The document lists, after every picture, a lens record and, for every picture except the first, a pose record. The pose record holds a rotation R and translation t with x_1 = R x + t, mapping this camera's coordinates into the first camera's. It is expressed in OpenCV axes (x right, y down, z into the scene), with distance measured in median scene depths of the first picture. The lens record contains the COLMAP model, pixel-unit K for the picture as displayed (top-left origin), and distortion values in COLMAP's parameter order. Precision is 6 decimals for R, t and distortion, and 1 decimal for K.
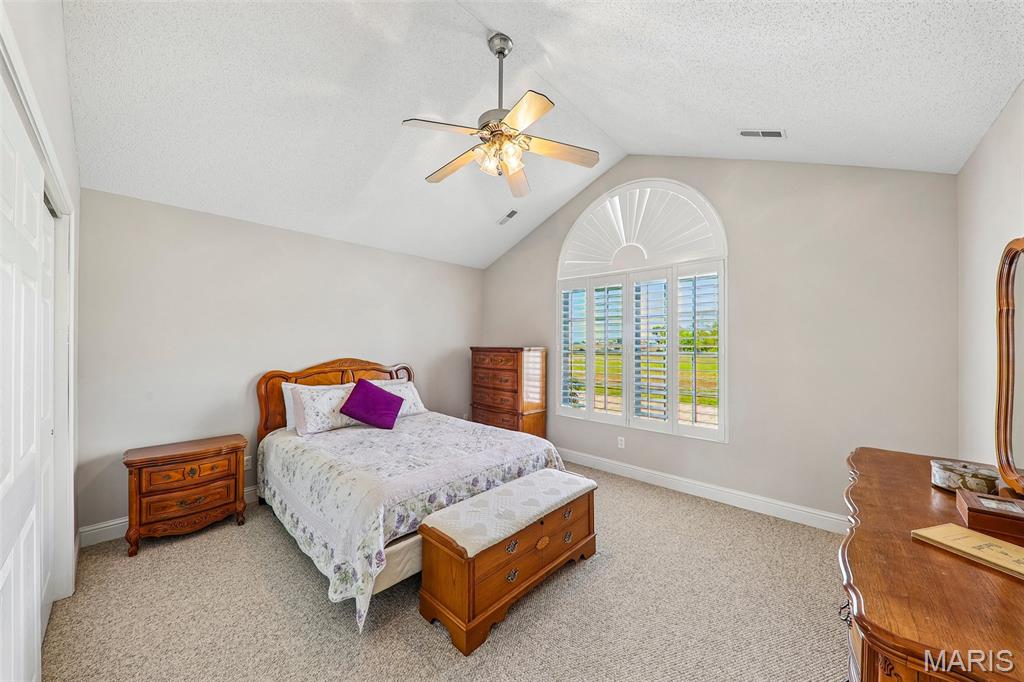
lens RADIAL K [[356.1, 0, 509.9], [0, 356.1, 342.1], [0, 0, 1]] dist [-0.001874, -0.000119]
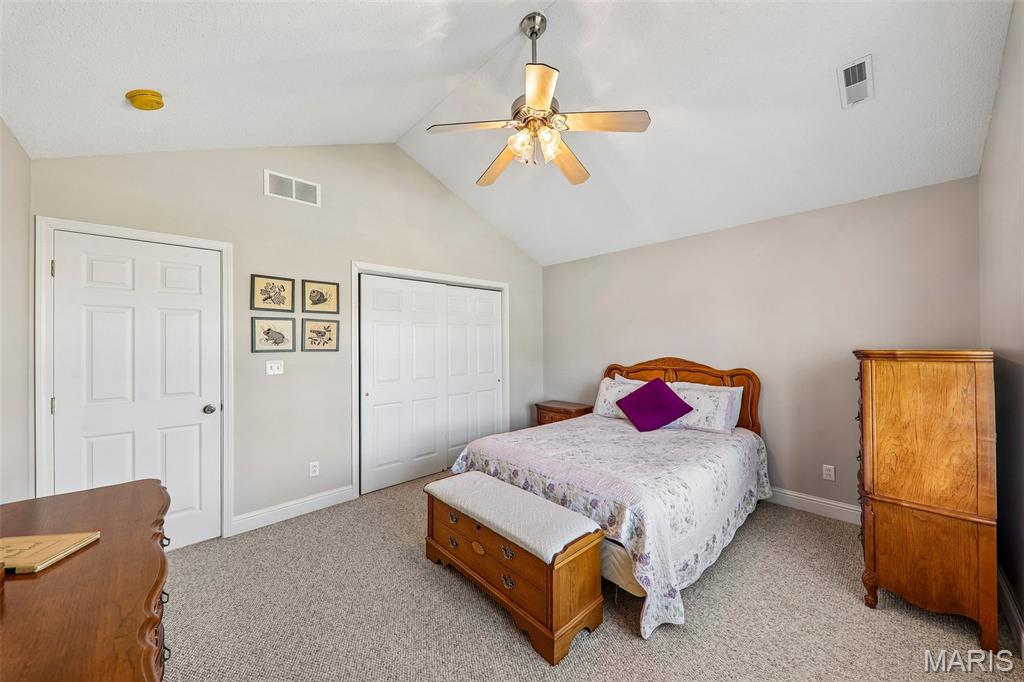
lens RADIAL K [[356.1, 0, 509.2], [0, 356.1, 341.7], [0, 0, 1]] dist [-0.001874, -0.000119]
pose [[-0.048340, -0.000400, -0.998831, 0.890909], [0.006791, 0.999977, -0.000729, -0.001935], [0.998808, -0.006818, -0.048336, 0.949667]]
